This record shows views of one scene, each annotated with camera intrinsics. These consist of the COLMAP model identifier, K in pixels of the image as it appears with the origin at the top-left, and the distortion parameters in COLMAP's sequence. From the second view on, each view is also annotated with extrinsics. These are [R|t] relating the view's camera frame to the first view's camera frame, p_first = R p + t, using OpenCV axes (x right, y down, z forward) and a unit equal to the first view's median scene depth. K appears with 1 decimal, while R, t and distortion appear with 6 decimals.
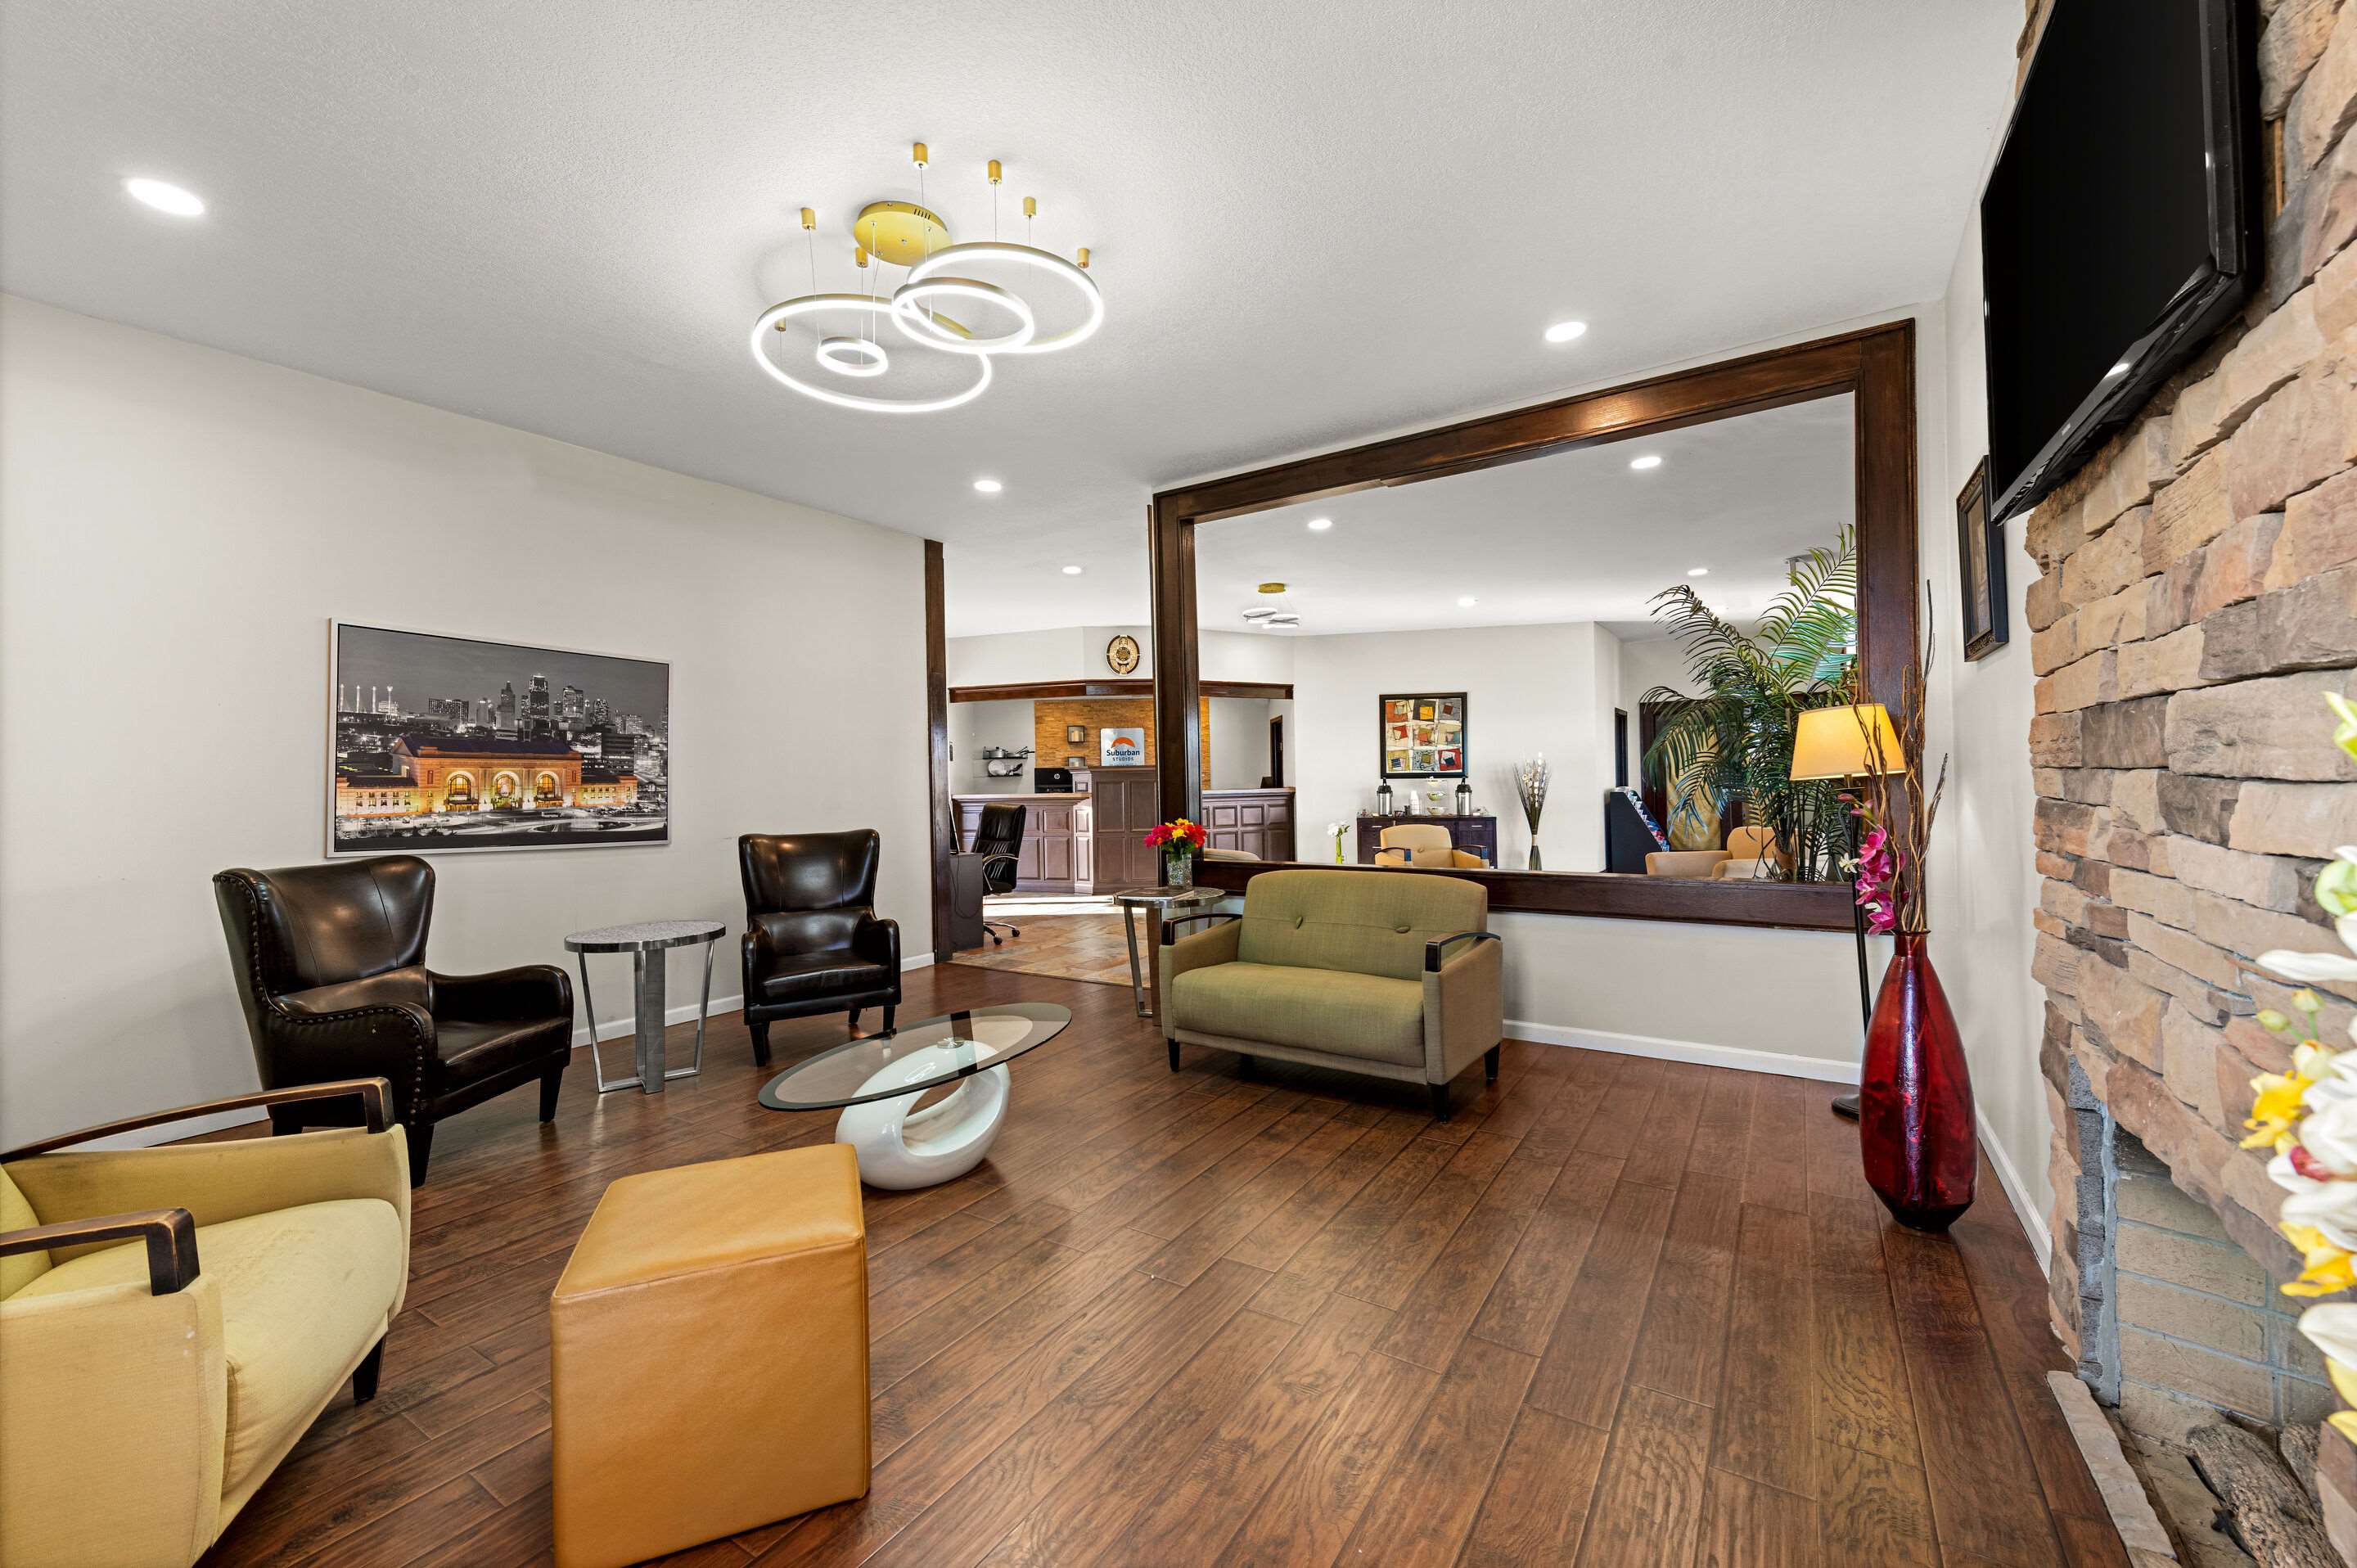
lens RADIAL K [[939.6, 0, 1174.6], [0, 939.6, 782.6], [0, 0, 1]] dist [0.000457, 0.000021]
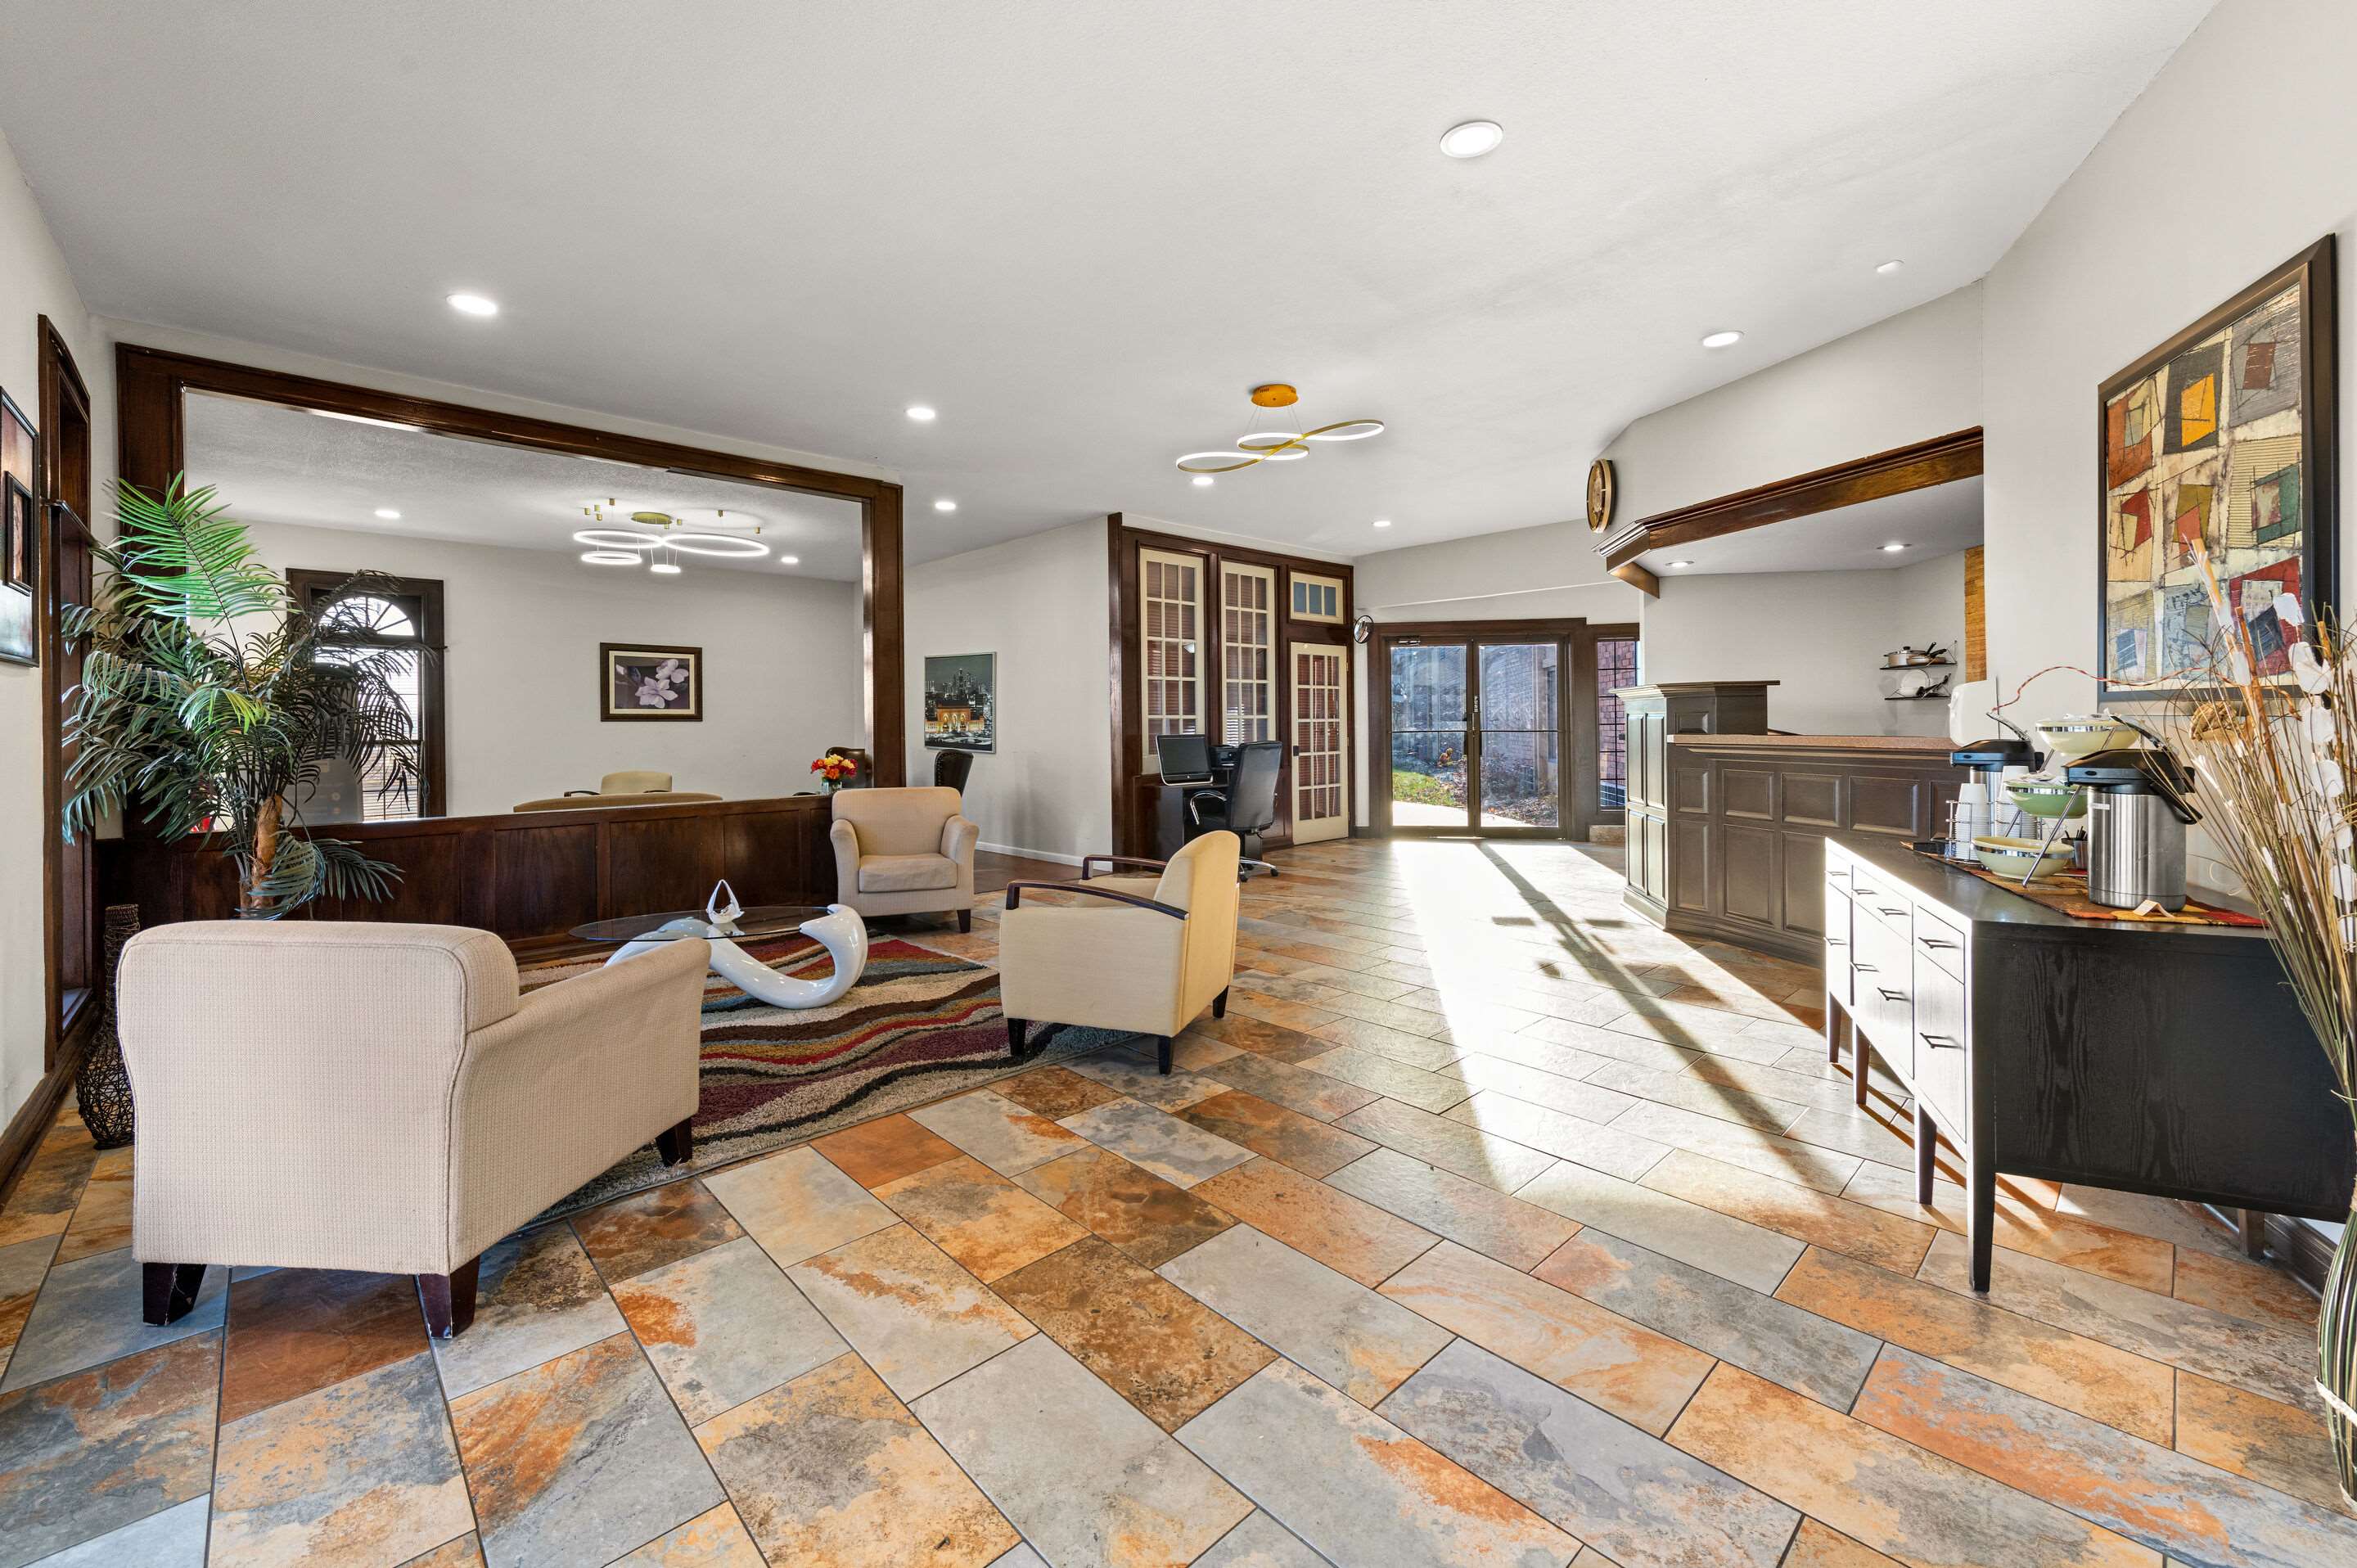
lens RADIAL K [[939.6, 0, 1224.7], [0, 939.6, 711.0], [0, 0, 1]] dist [0.000457, 0.000021]
pose [[-0.202557, 0.011488, -0.979203, 0.529296], [0.015618, 0.999842, 0.008499, -0.011556], [0.979146, -0.013572, -0.202704, 0.839278]]
